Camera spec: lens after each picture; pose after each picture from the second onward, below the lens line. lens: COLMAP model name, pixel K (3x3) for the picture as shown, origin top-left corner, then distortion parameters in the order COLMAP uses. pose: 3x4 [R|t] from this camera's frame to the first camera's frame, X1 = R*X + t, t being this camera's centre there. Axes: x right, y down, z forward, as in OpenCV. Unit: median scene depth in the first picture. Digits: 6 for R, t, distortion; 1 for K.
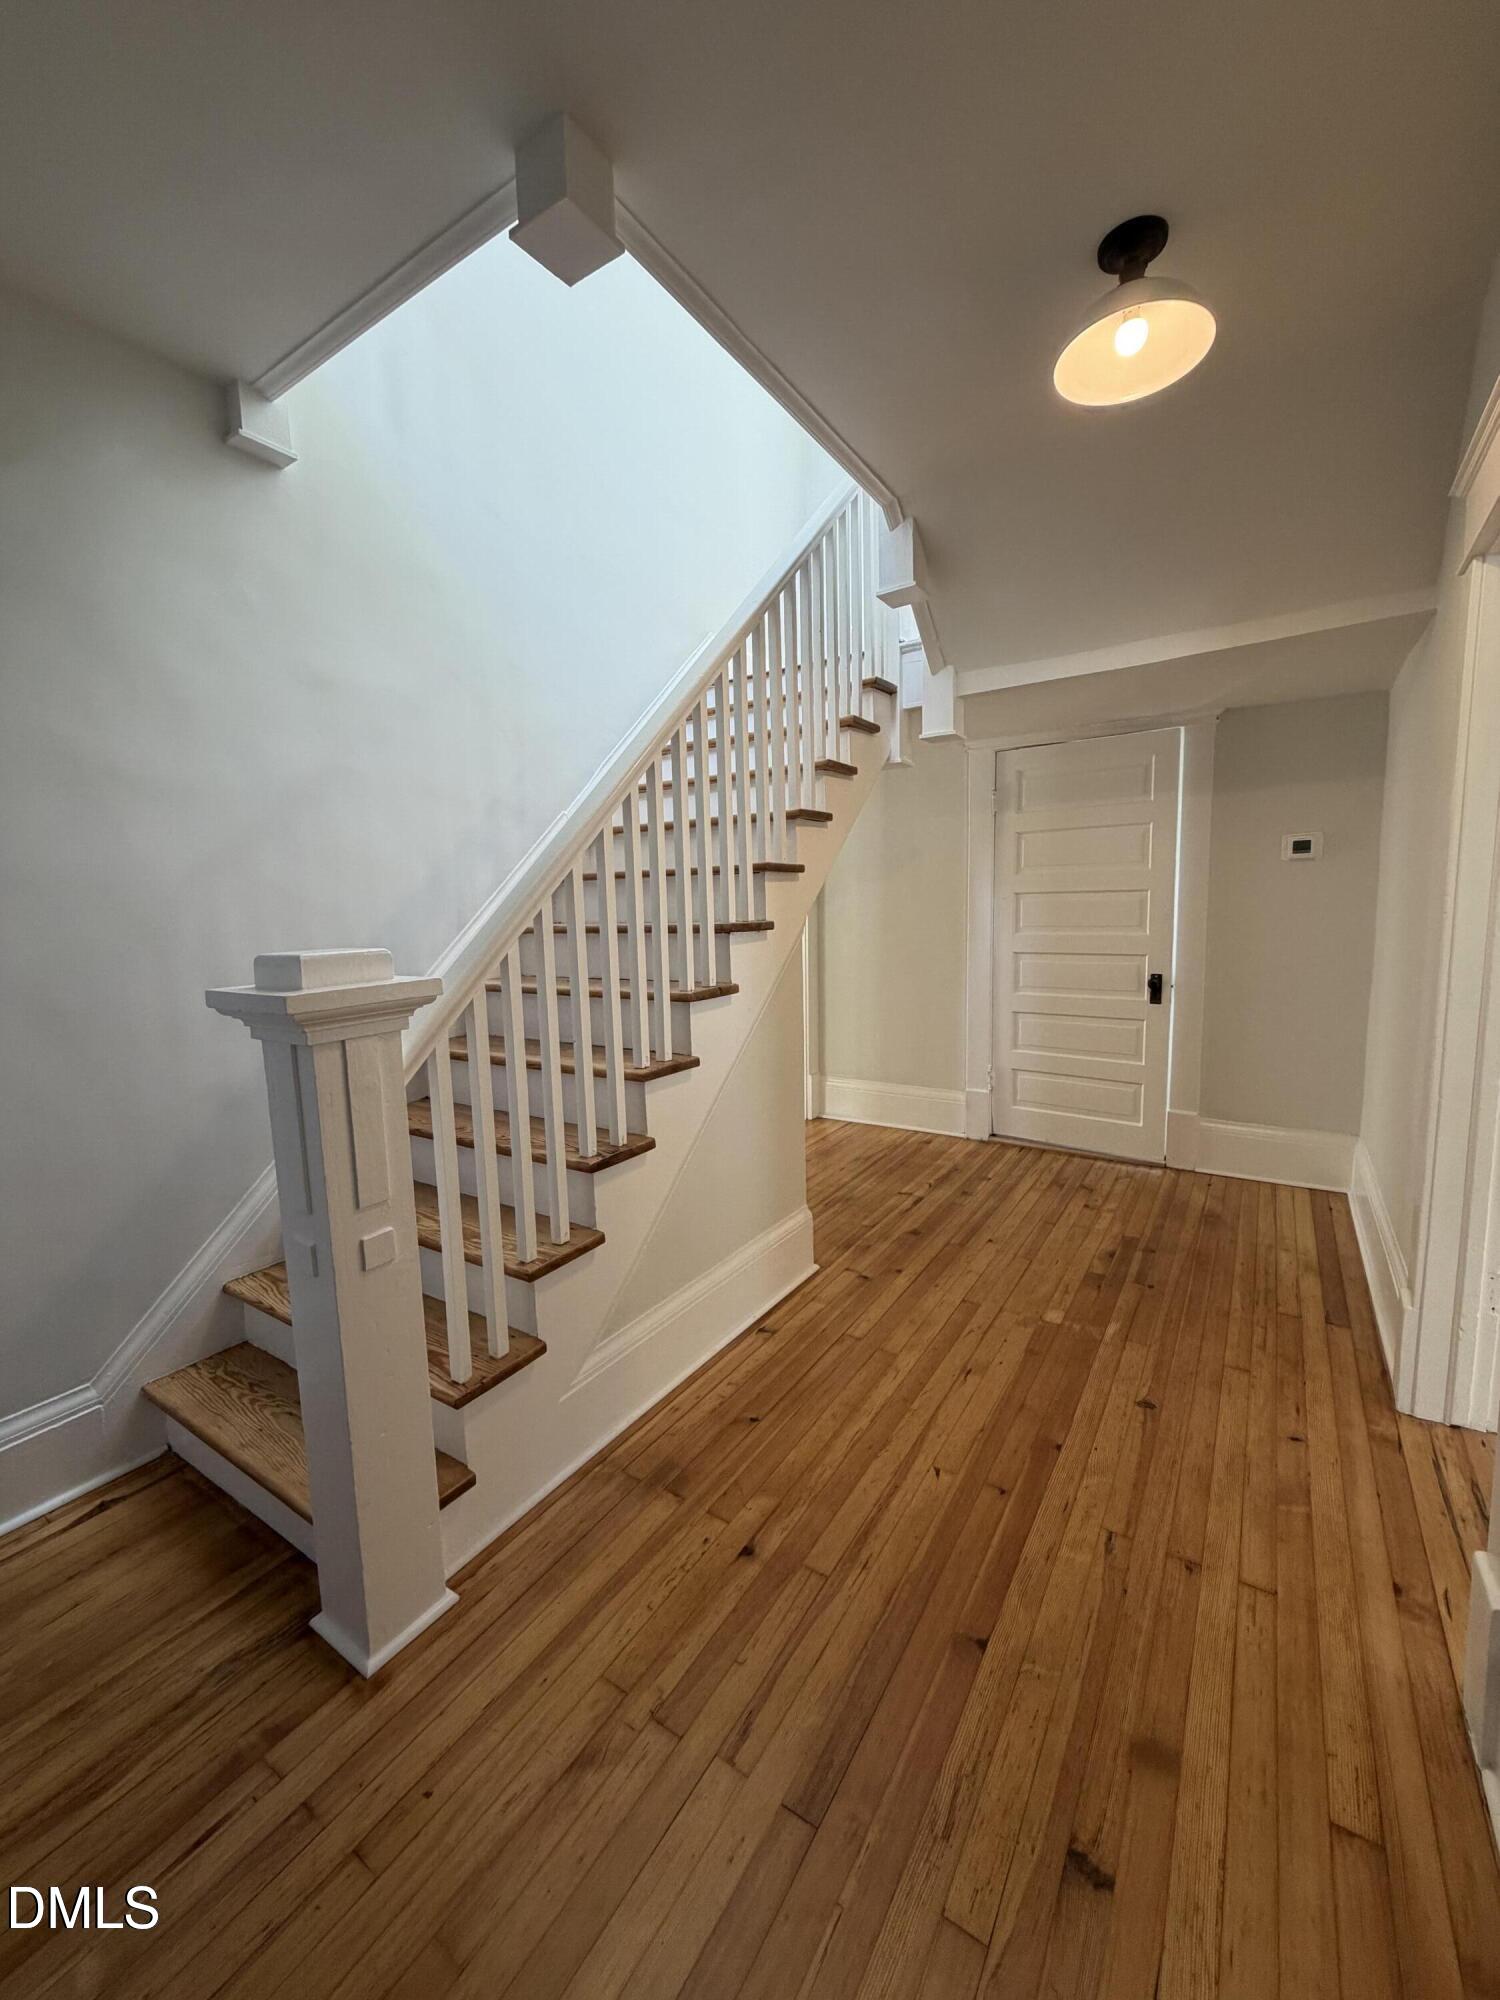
lens RADIAL K [[803.4, 0, 752.3], [0, 803.4, 997.1], [0, 0, 1]] dist [-0.000399, 0.000804]
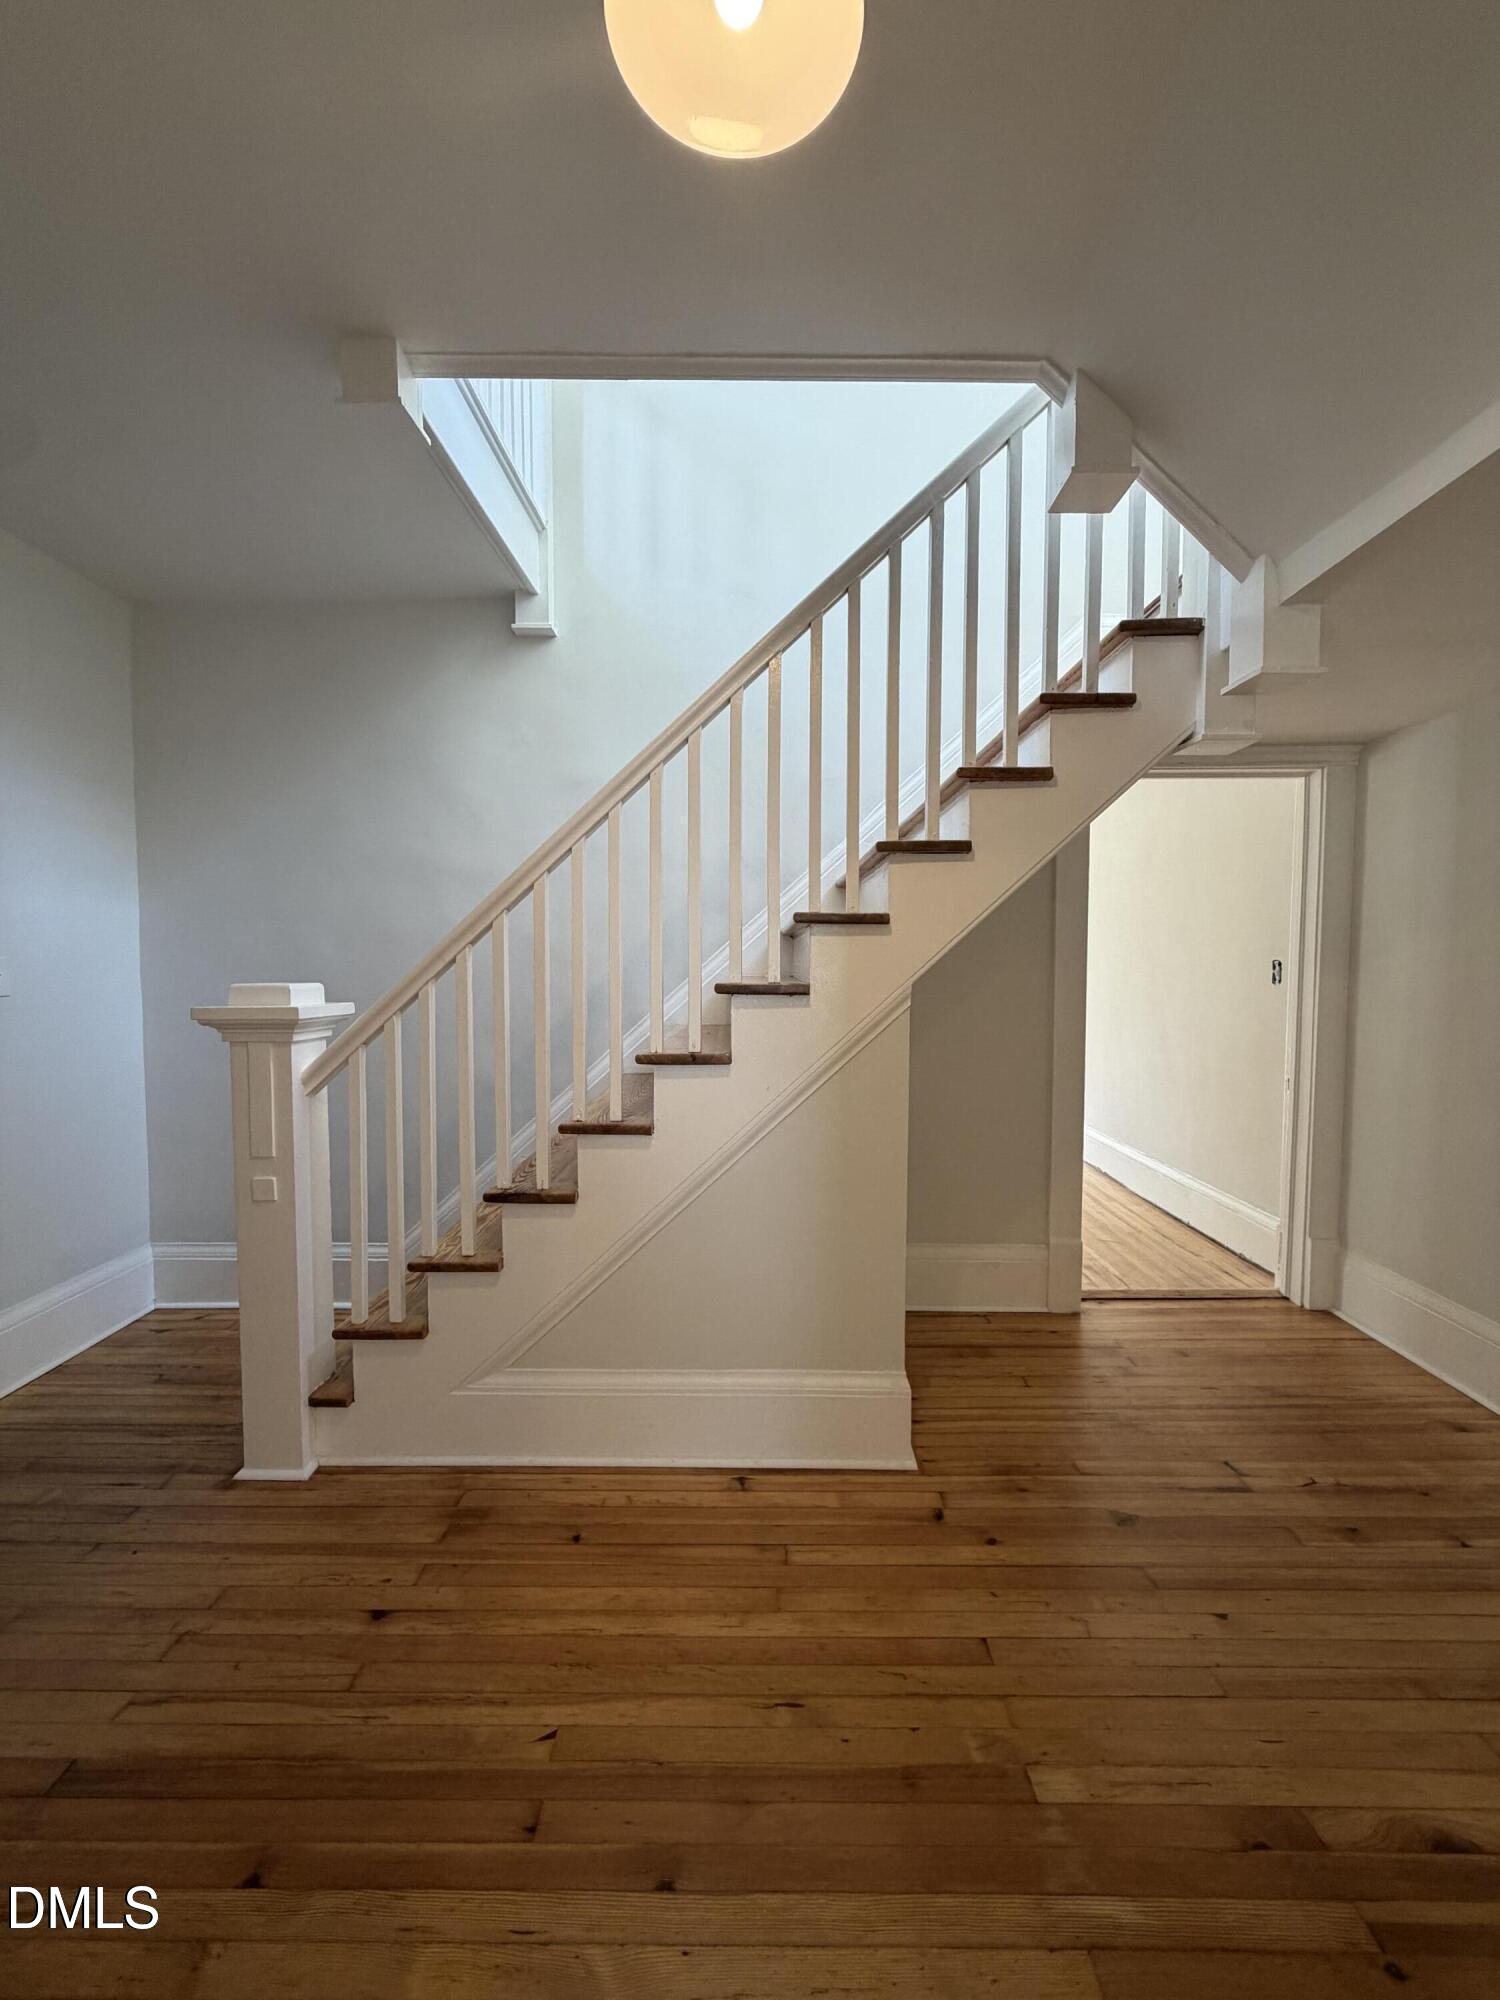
lens RADIAL K [[803.4, 0, 748.8], [0, 803.4, 996.4], [0, 0, 1]] dist [-0.000399, 0.000804]
pose [[0.529108, 0.063348, -0.846187, 0.704757], [-0.115525, 0.993302, 0.002125, -0.080499], [0.840654, 0.096632, 0.532883, 0.542678]]
